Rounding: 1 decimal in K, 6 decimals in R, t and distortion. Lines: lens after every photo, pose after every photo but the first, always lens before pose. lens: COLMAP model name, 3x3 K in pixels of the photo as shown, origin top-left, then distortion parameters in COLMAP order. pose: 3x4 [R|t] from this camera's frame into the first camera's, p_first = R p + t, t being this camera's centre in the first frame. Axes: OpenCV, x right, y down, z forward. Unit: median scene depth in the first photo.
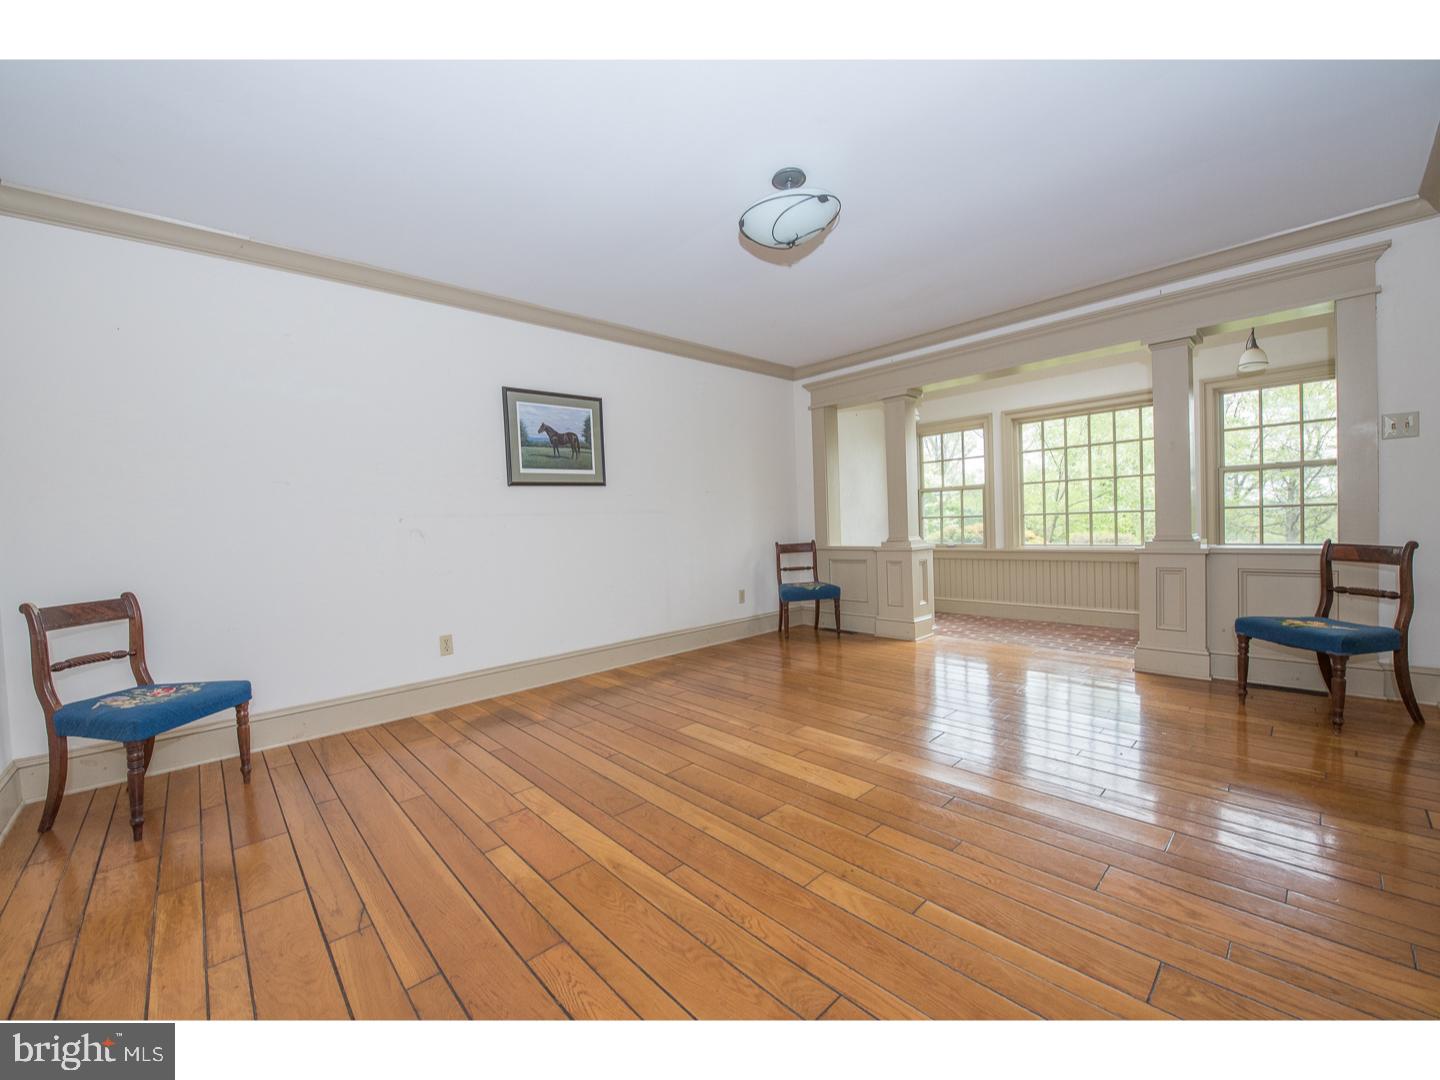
lens RADIAL K [[580.7, 0, 720.0], [0, 580.7, 540.0], [0, 0, 1]] dist [-0.001835, -0.000114]
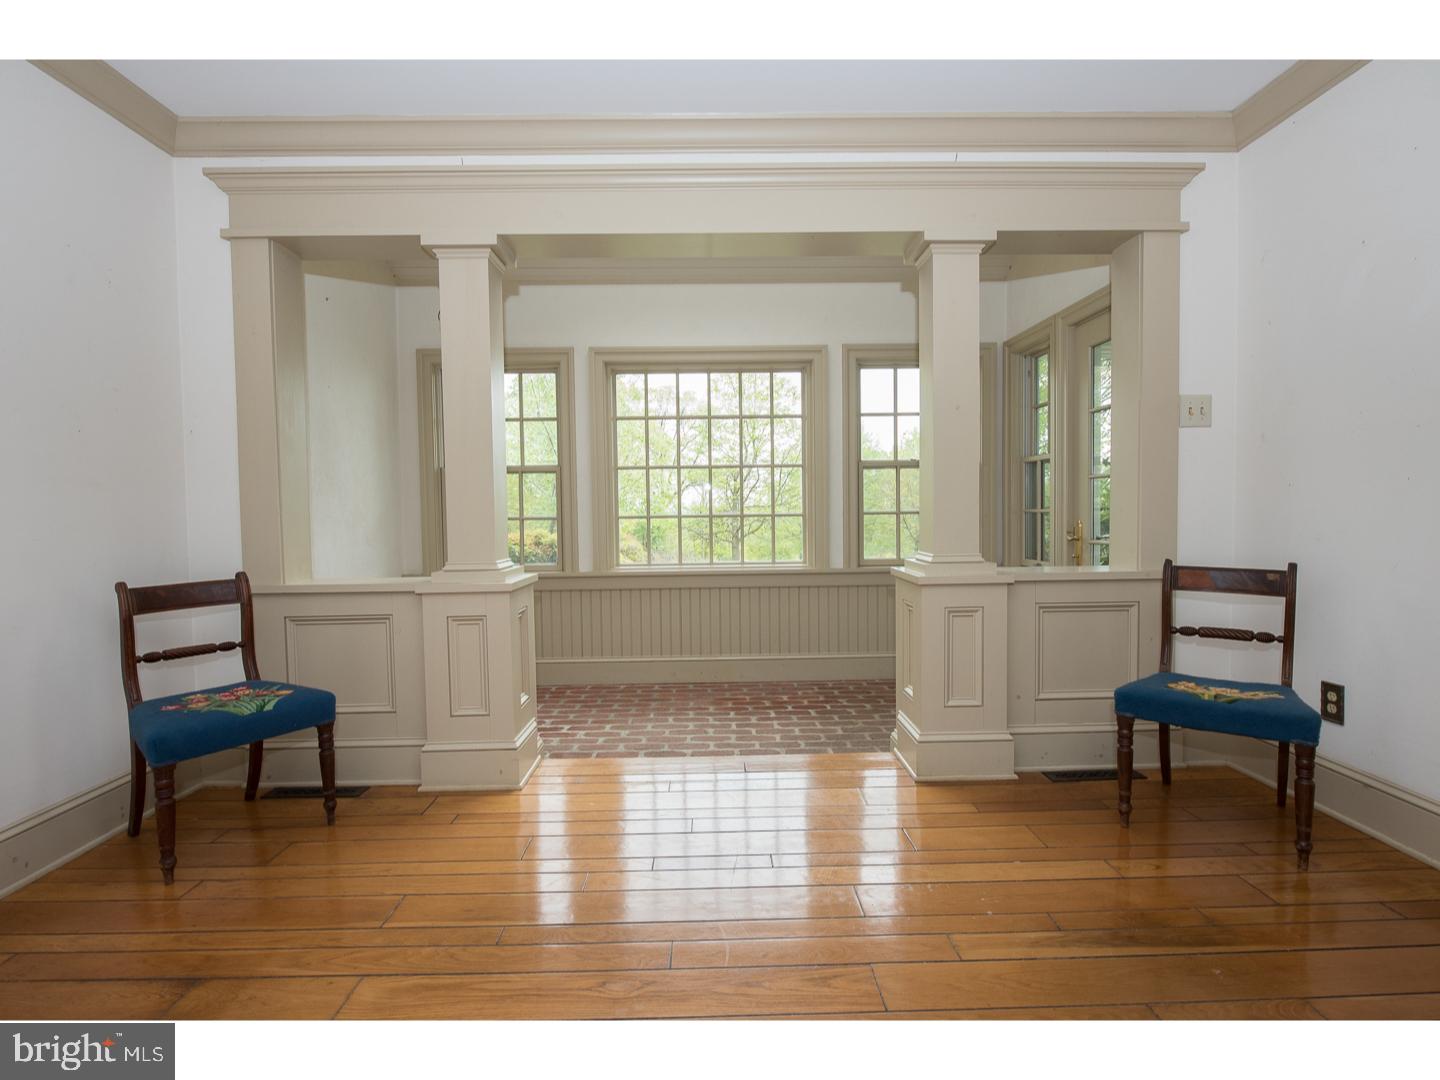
lens RADIAL K [[713.6, 0, 725.7], [0, 713.6, 543.3], [0, 0, 1]] dist [-0.021297, 0.000872]
pose [[0.672236, -0.007055, 0.740303, 0.029273], [0.012598, 0.999919, -0.001910, -0.014279], [-0.740230, 0.010611, 0.672270, 0.446265]]
